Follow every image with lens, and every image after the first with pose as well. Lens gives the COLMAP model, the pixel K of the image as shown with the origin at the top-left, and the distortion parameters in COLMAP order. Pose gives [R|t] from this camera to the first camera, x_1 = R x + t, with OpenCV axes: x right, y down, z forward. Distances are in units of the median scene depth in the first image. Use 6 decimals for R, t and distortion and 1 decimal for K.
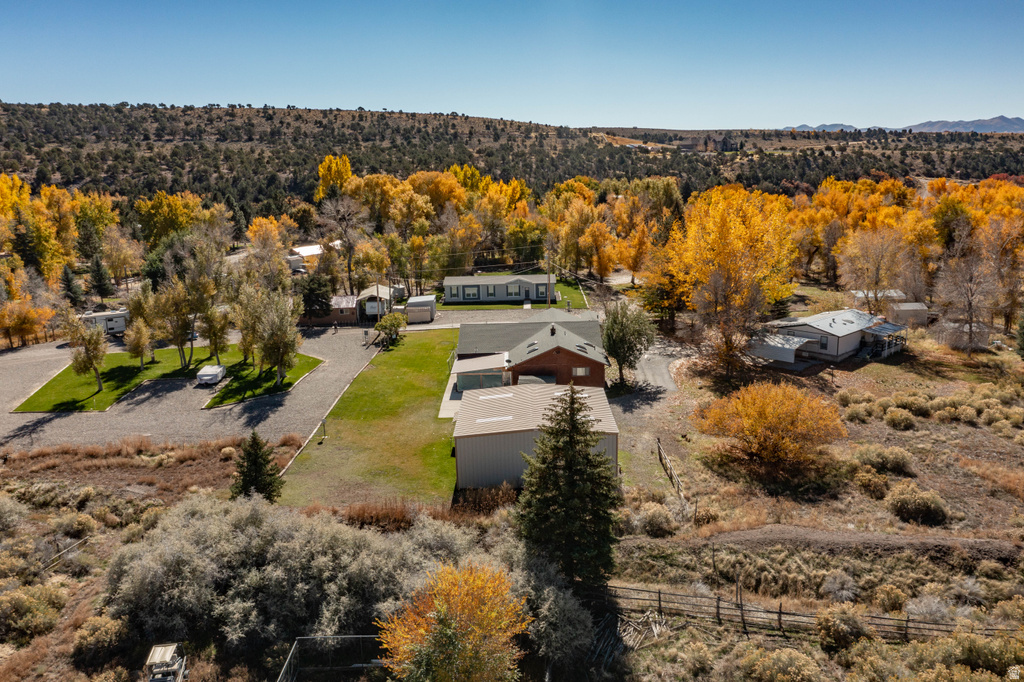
lens RADIAL K [[807.9, 0, 516.4], [0, 807.9, 326.6], [0, 0, 1]] dist [-0.007672, 0.004321]
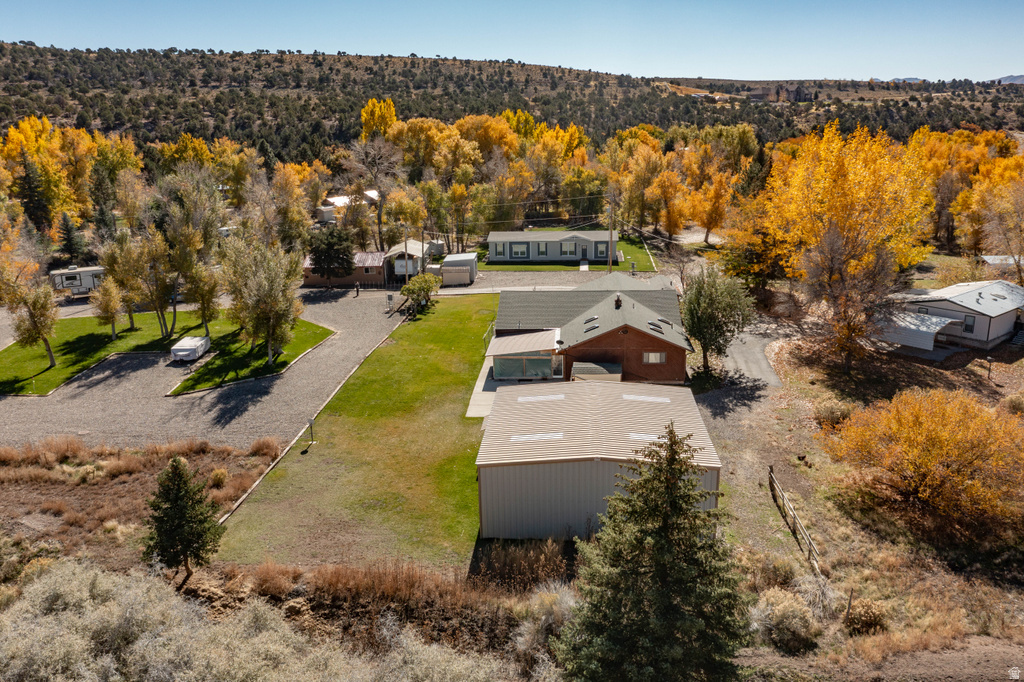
lens RADIAL K [[807.9, 0, 516.4], [0, 807.9, 326.6], [0, 0, 1]] dist [-0.007672, 0.004321]
pose [[0.997605, 0.022170, -0.065512, -0.000610], [-0.018628, 0.998357, 0.054185, -0.007245], [0.066606, -0.052835, 0.996379, 0.129546]]
